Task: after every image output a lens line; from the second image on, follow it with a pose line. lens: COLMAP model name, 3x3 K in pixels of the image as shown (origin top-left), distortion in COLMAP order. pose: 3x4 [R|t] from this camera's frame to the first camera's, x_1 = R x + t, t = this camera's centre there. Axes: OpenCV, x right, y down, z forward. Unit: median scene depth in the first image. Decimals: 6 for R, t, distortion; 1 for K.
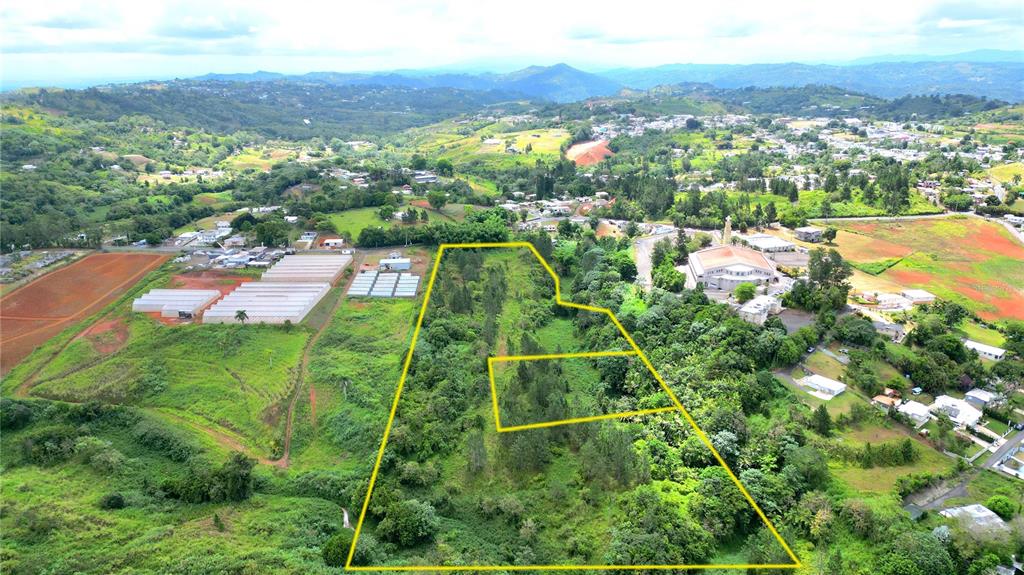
lens RADIAL K [[713.7, 0, 513.4], [0, 713.7, 291.4], [0, 0, 1]] dist [0.080929, -0.077456]
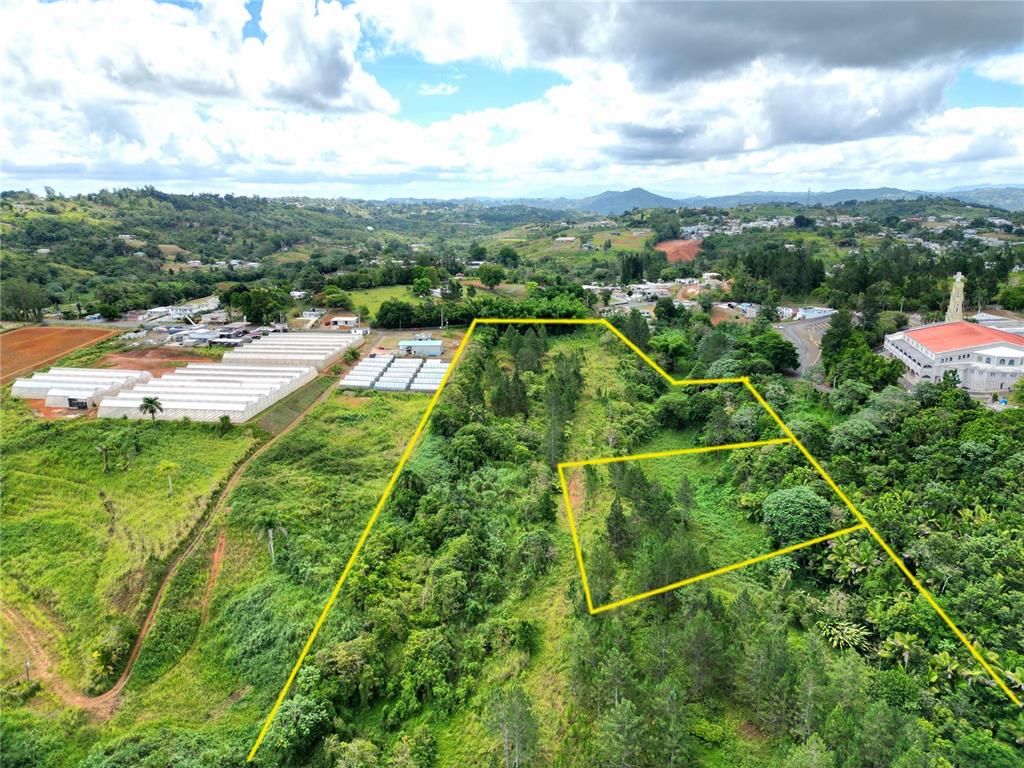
lens RADIAL K [[715.9, 0, 513.7], [0, 715.9, 384.7], [0, 0, 1]] dist [0.073821, -0.067148]
pose [[0.995075, 0.029036, -0.094775, -0.010286], [-0.033476, 0.998399, -0.045599, 0.026941], [0.093300, 0.048547, 0.994454, 0.335924]]
